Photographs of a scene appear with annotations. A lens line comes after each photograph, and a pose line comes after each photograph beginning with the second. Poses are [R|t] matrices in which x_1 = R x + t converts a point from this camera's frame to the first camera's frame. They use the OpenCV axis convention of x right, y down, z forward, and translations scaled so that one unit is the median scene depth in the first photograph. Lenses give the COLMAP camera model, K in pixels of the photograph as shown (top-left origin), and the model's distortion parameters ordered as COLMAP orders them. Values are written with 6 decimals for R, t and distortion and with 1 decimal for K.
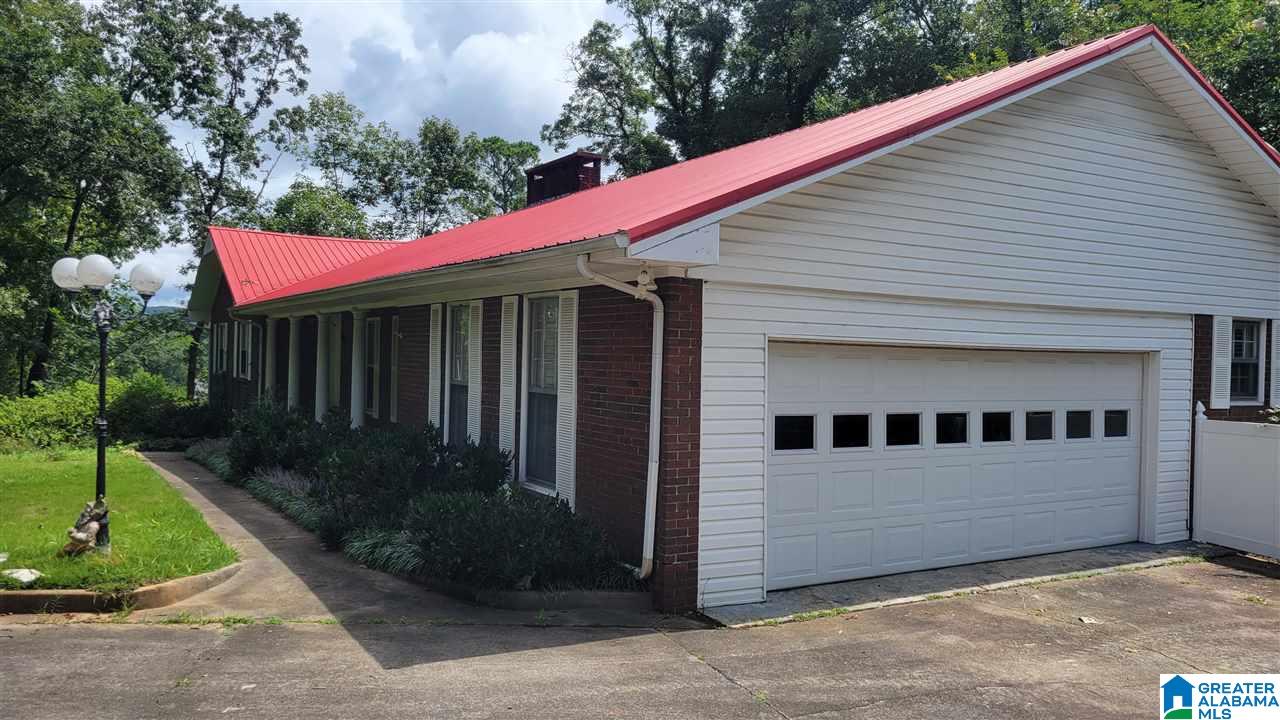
lens RADIAL K [[963.5, 0, 634.9], [0, 963.5, 362.9], [0, 0, 1]] dist [0.034476, -0.007684]
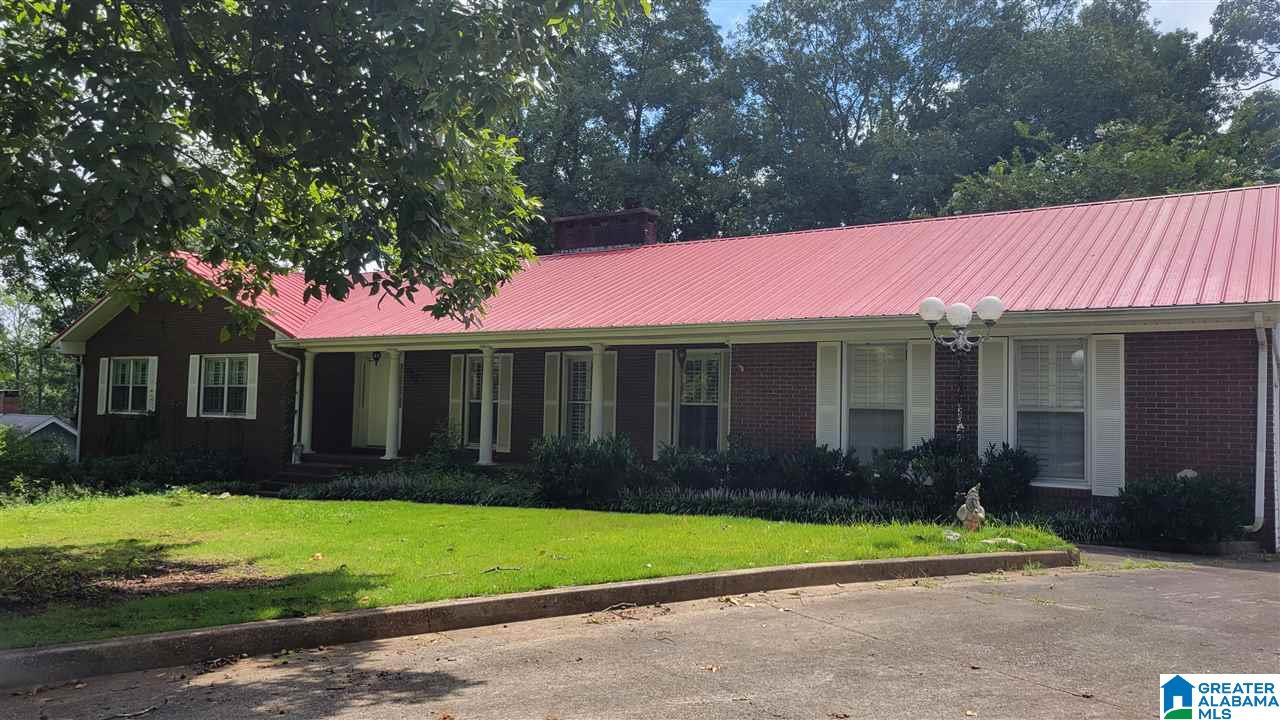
lens RADIAL K [[963.5, 0, 632.0], [0, 963.5, 365.0], [0, 0, 1]] dist [0.034476, -0.007684]
pose [[0.905392, 0.021682, 0.424022, -1.011110], [0.000299, 0.998662, -0.051704, 0.031825], [-0.424576, 0.046939, 0.904175, 0.031686]]
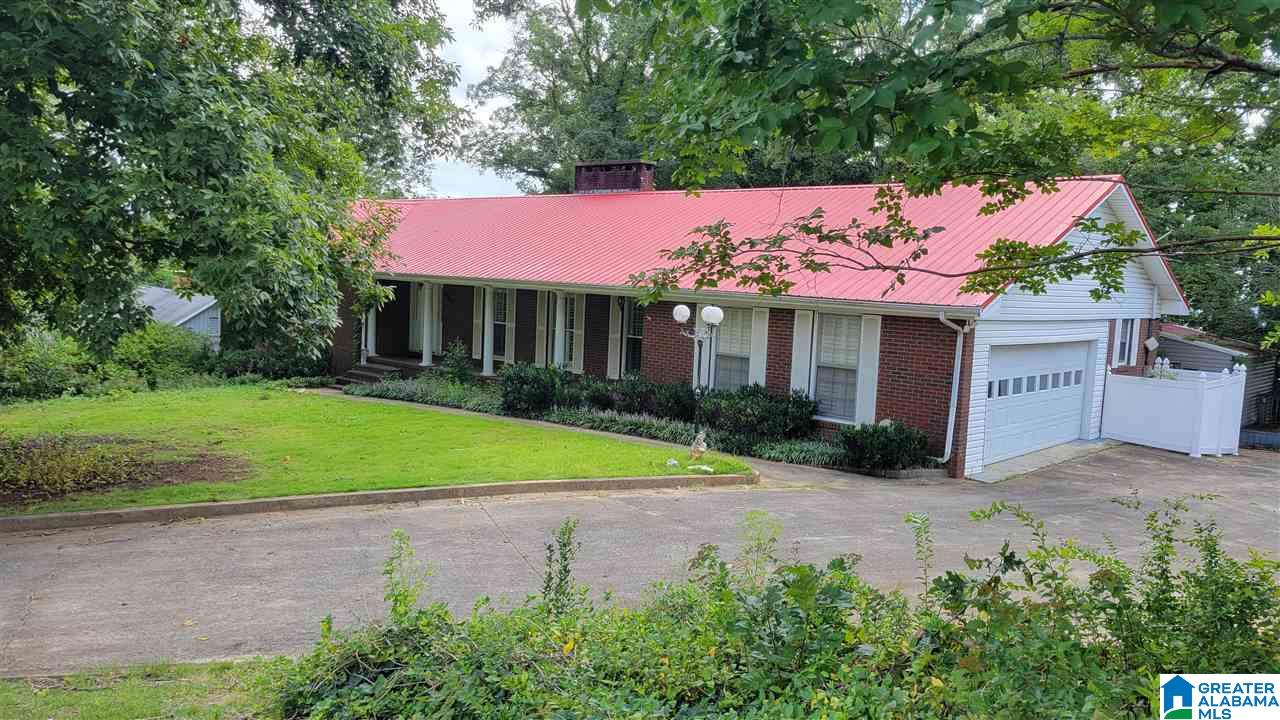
lens RADIAL K [[963.5, 0, 648.0], [0, 963.5, 356.9], [0, 0, 1]] dist [0.034476, -0.007684]
pose [[0.956370, -0.002698, 0.292146, -0.825372], [-0.022018, 0.996448, 0.081282, -0.108660], [-0.291328, -0.084168, 0.952913, -0.534663]]
